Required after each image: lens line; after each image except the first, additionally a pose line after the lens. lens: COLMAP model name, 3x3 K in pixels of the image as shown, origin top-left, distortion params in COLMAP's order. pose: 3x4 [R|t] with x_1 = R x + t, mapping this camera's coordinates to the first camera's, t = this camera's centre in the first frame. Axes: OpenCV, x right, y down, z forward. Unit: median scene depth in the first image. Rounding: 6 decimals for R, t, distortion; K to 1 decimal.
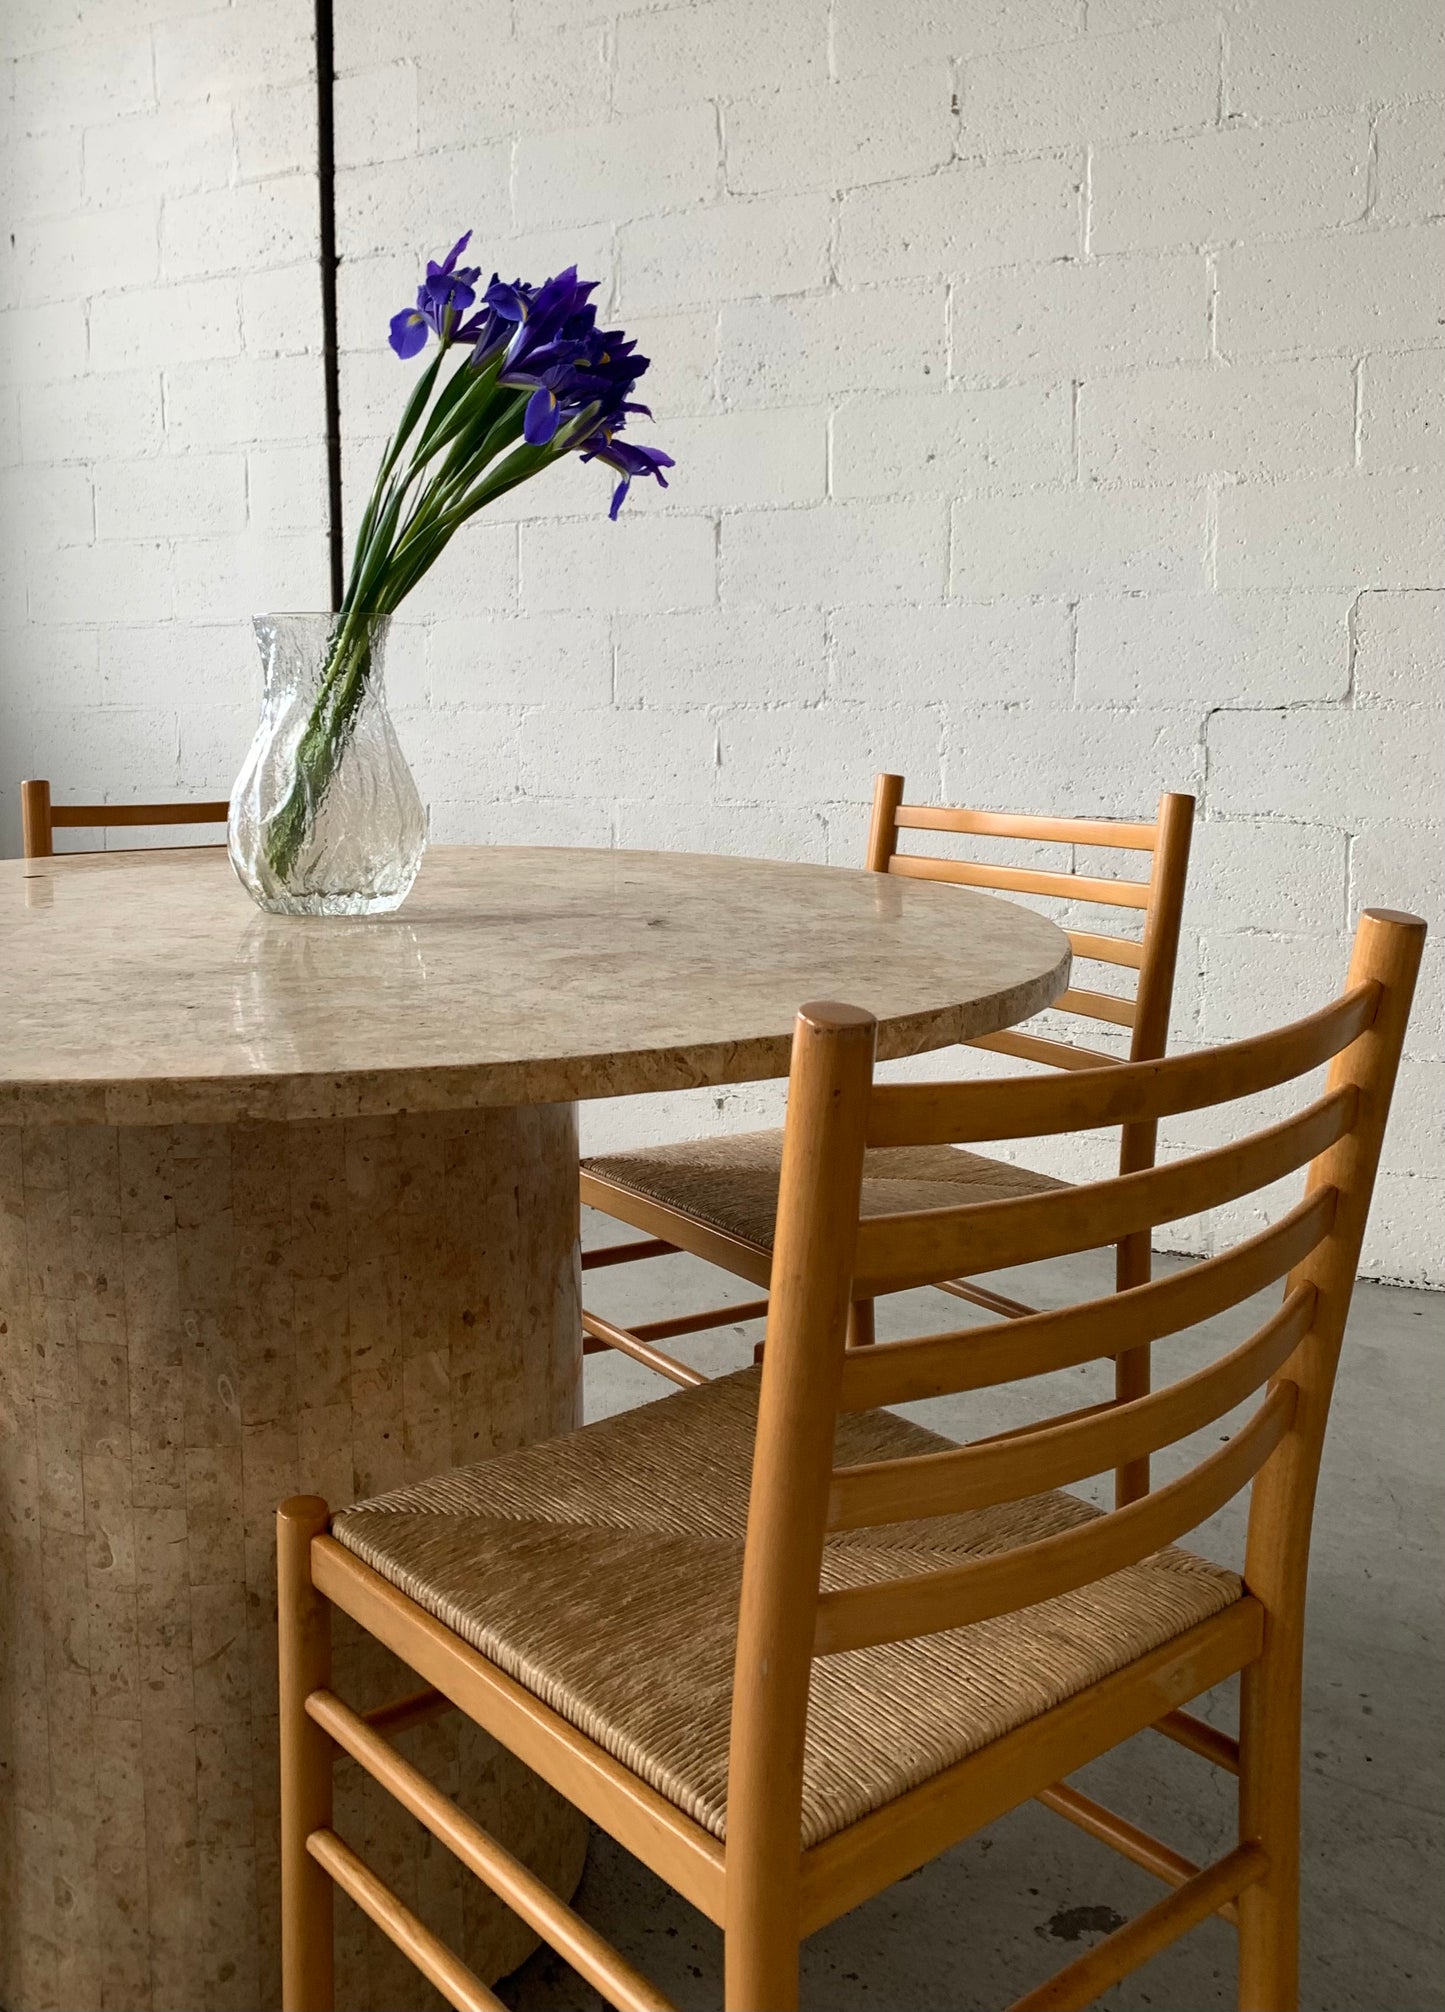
lens RADIAL K [[1810.8, 0, 529.4], [0, 1810.8, 815.5], [0, 0, 1]] dist [0.024733, -0.012755]
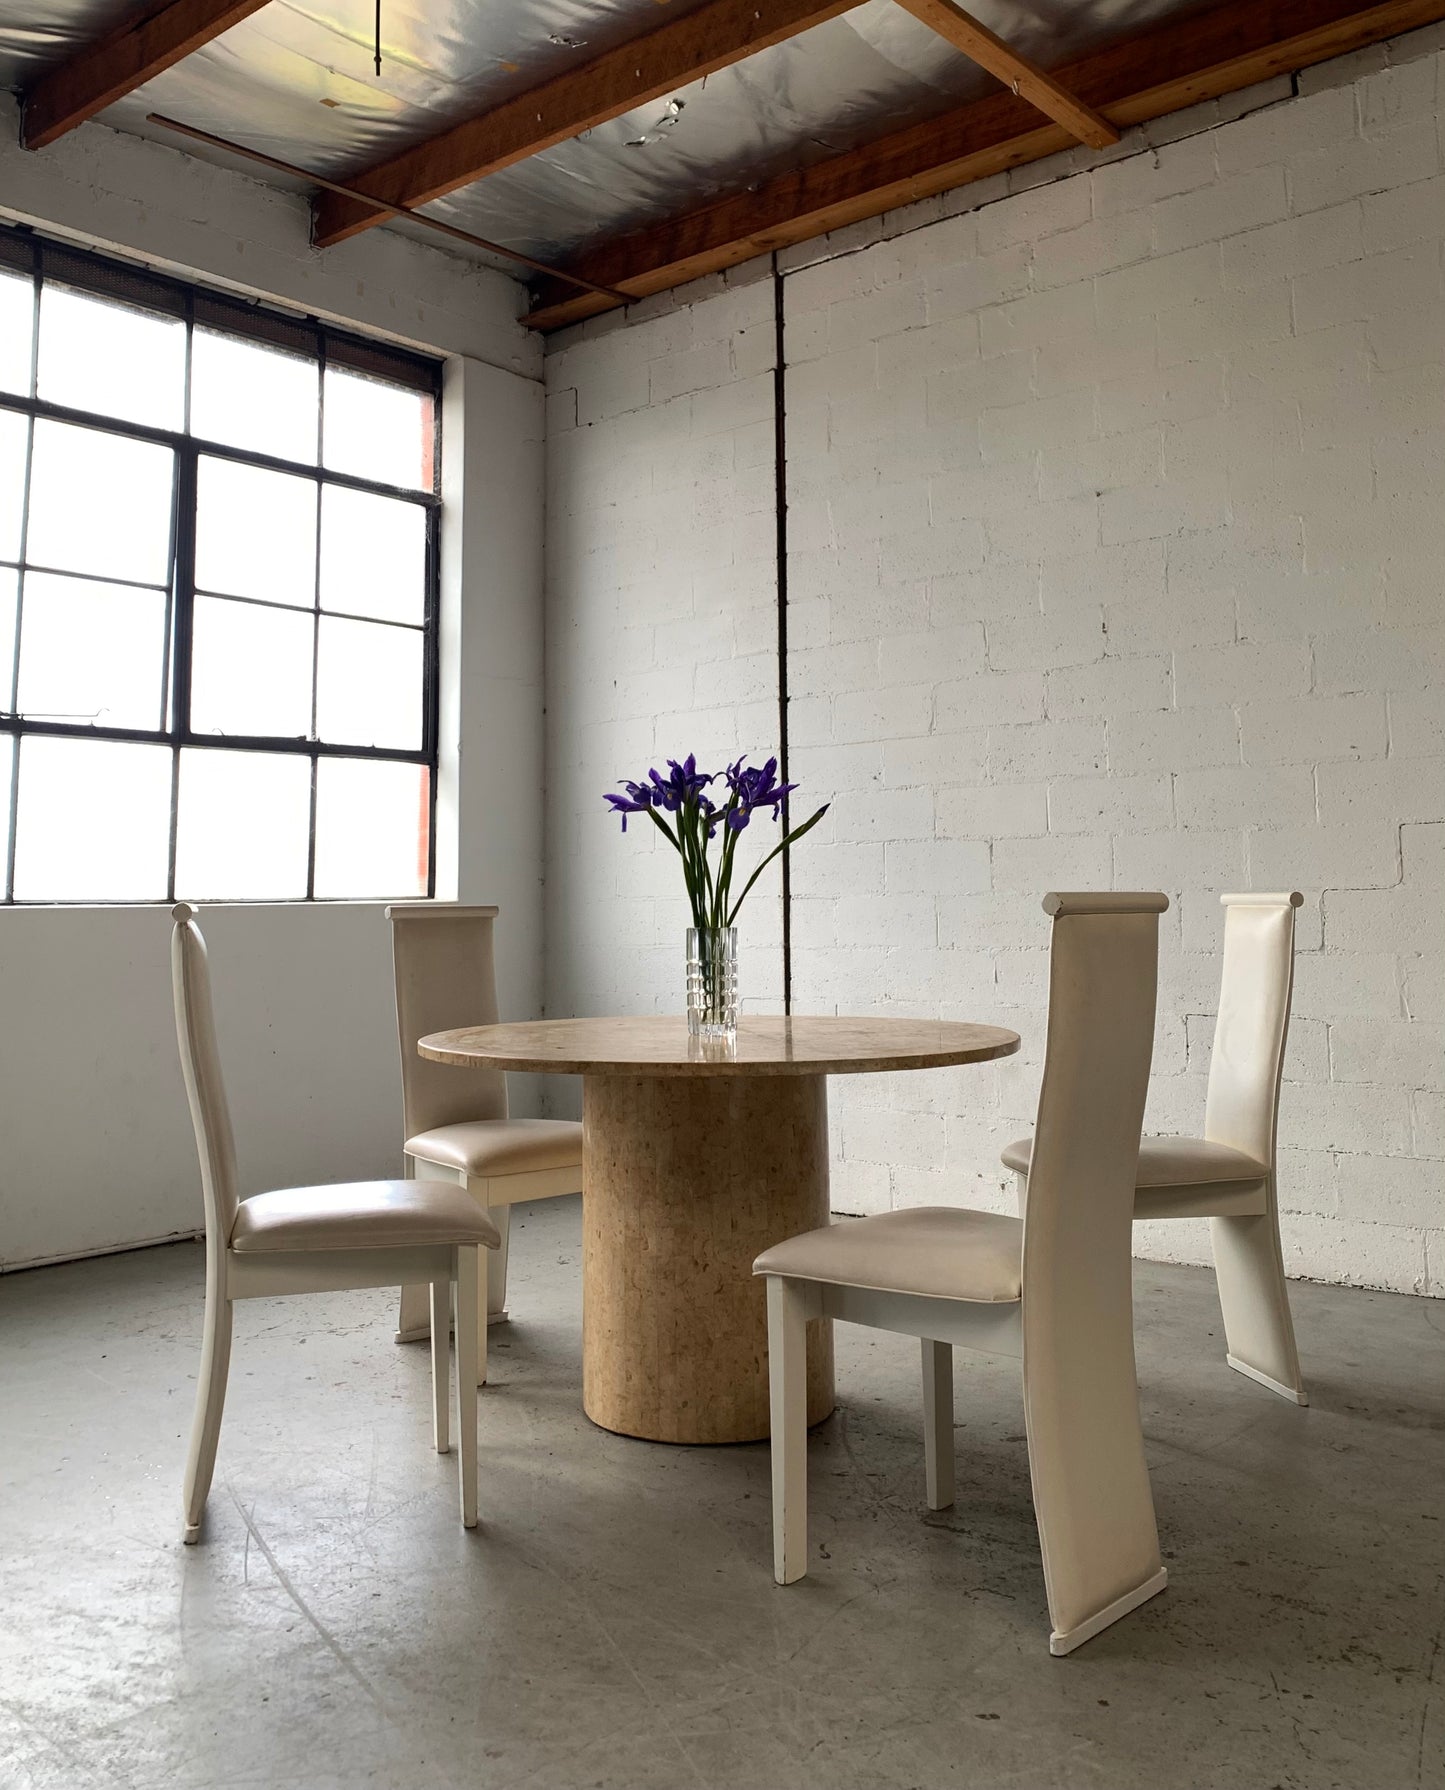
lens RADIAL K [[1599.7, 0, 710.1], [0, 1599.7, 730.3], [0, 0, 1]] dist [0.096411, -0.172699]
pose [[0.980025, -0.020713, -0.197794, 0.373260], [-0.017633, 0.981595, -0.190159, 0.084519], [0.198092, 0.189849, 0.961622, -1.531785]]
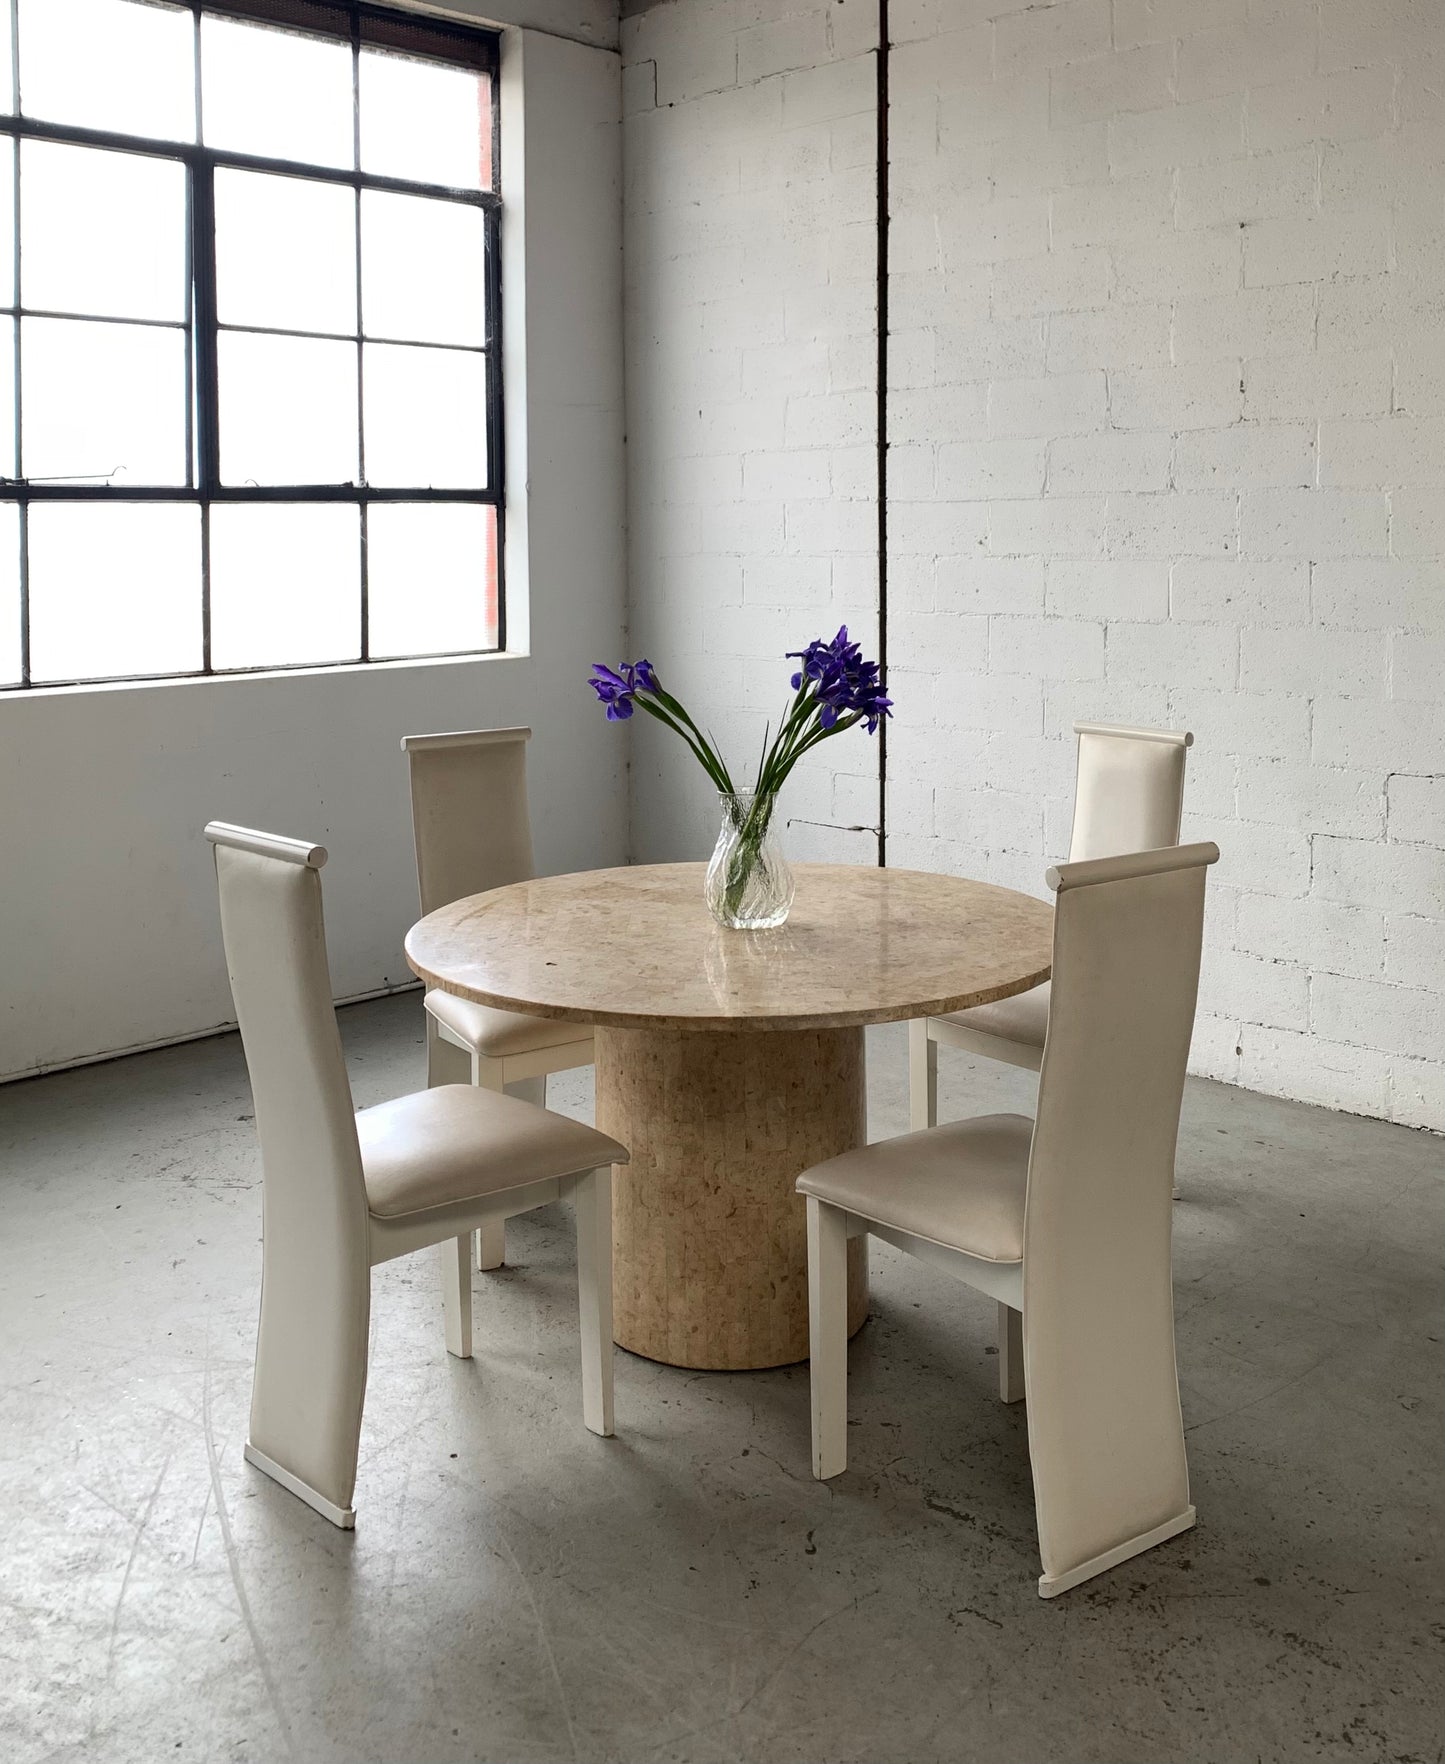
lens RADIAL K [[1733.7, 0, 784.2], [0, 1733.7, 610.4], [0, 0, 1]] dist [0.084436, -0.153764]
pose [[0.966245, 0.017732, -0.257013, 0.562452], [-0.026802, 0.999134, -0.031826, -0.306209], [0.256226, 0.037640, 0.965884, -1.373890]]
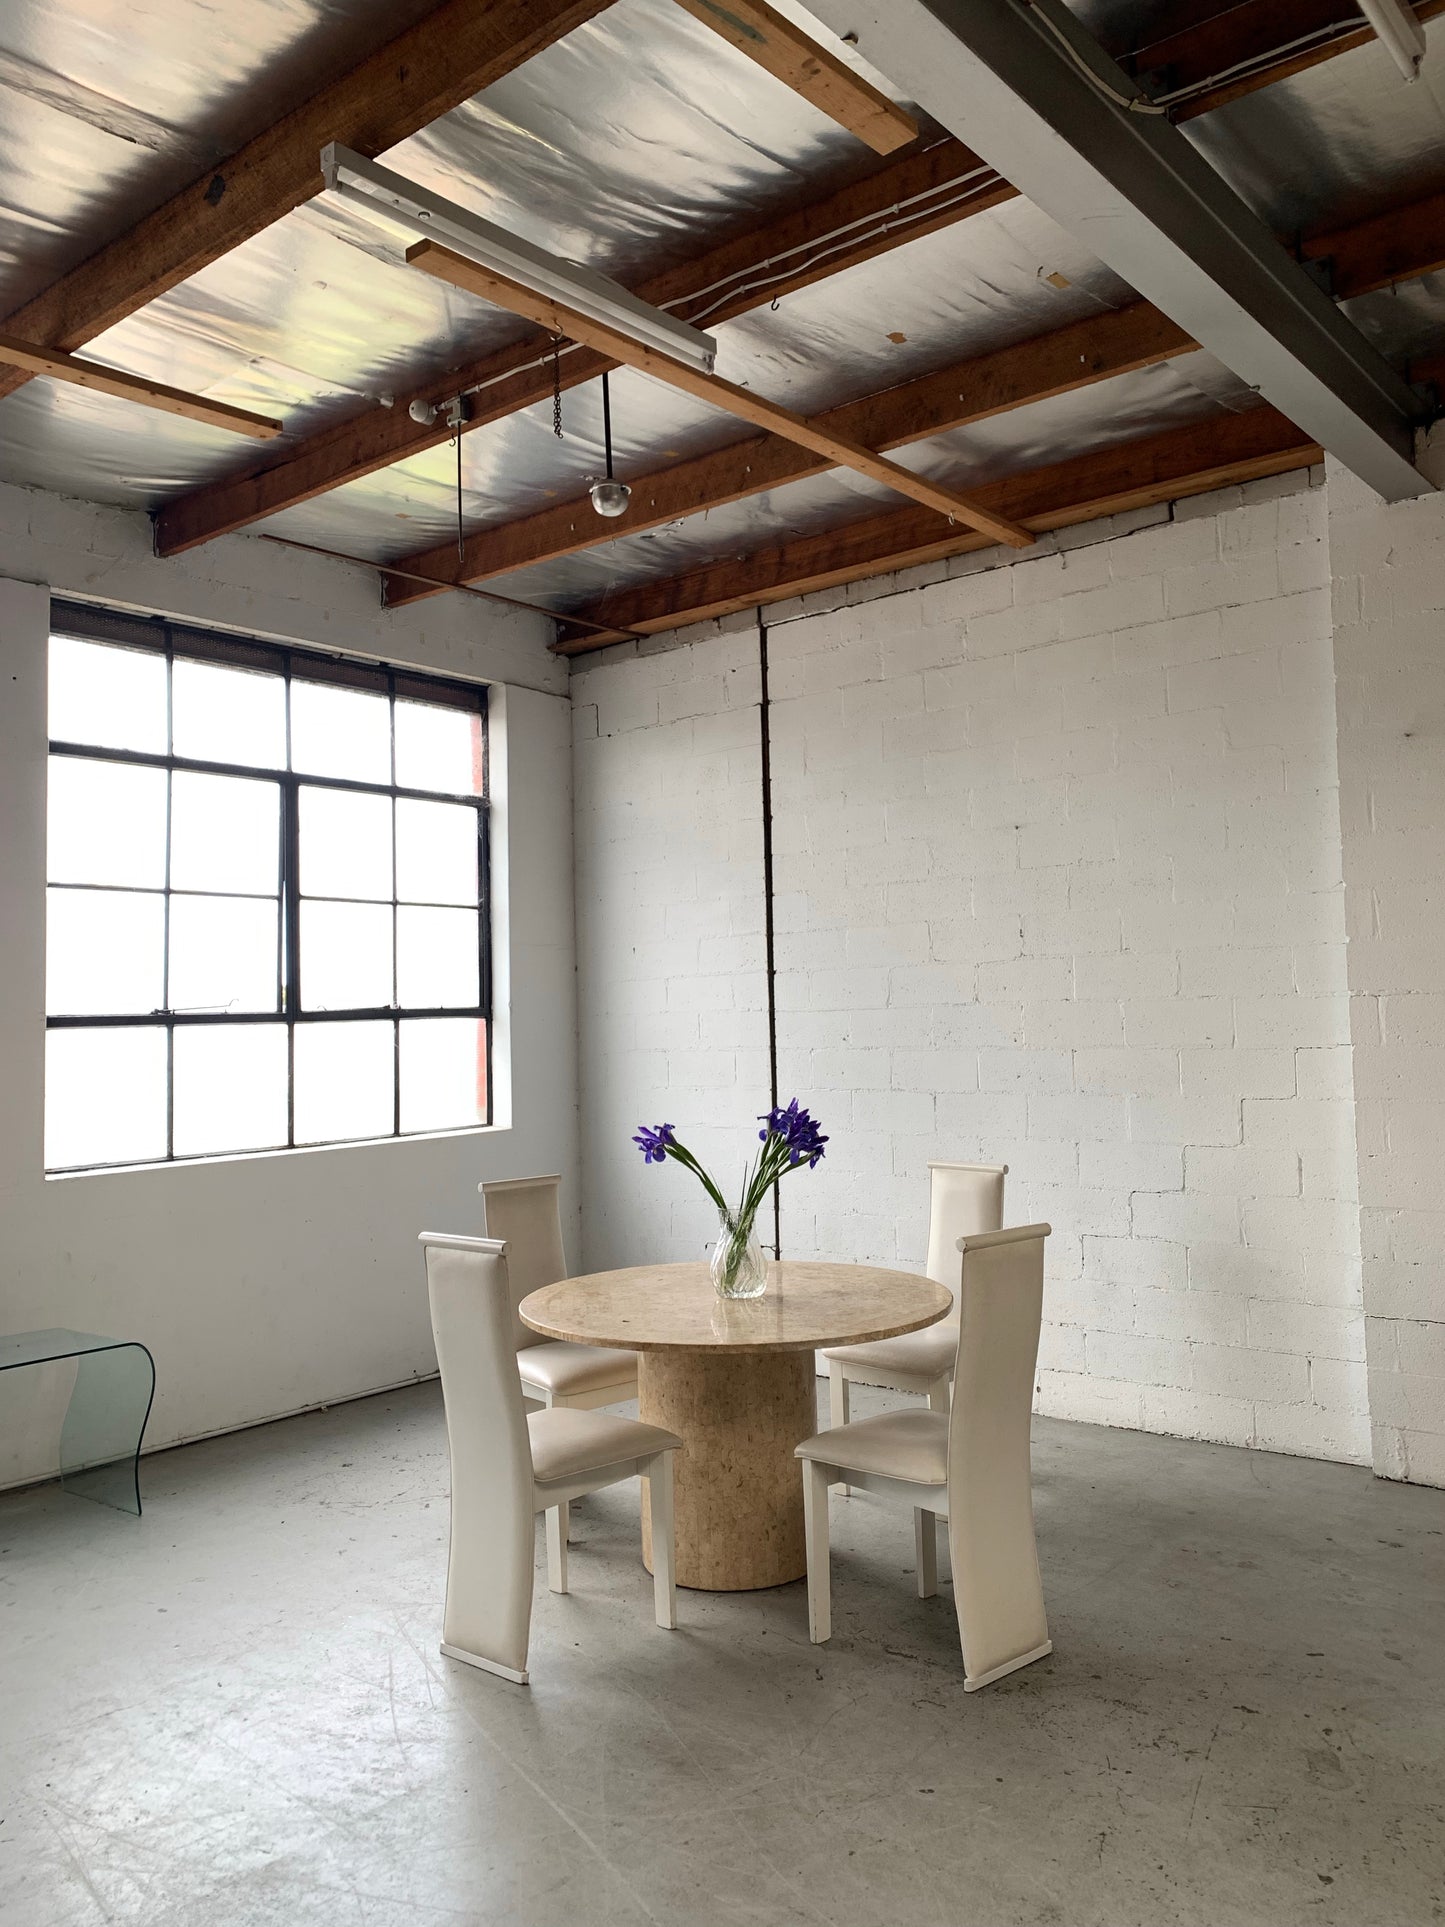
lens RADIAL K [[1436.3, 0, 722.5], [0, 1436.3, 963.5], [0, 0, 1]] dist [0.126531, -0.283171]
pose [[0.984017, -0.020268, -0.176920, 0.419862], [-0.001107, 0.992787, -0.119887, -0.279122], [0.178073, 0.118166, 0.976896, -2.184310]]
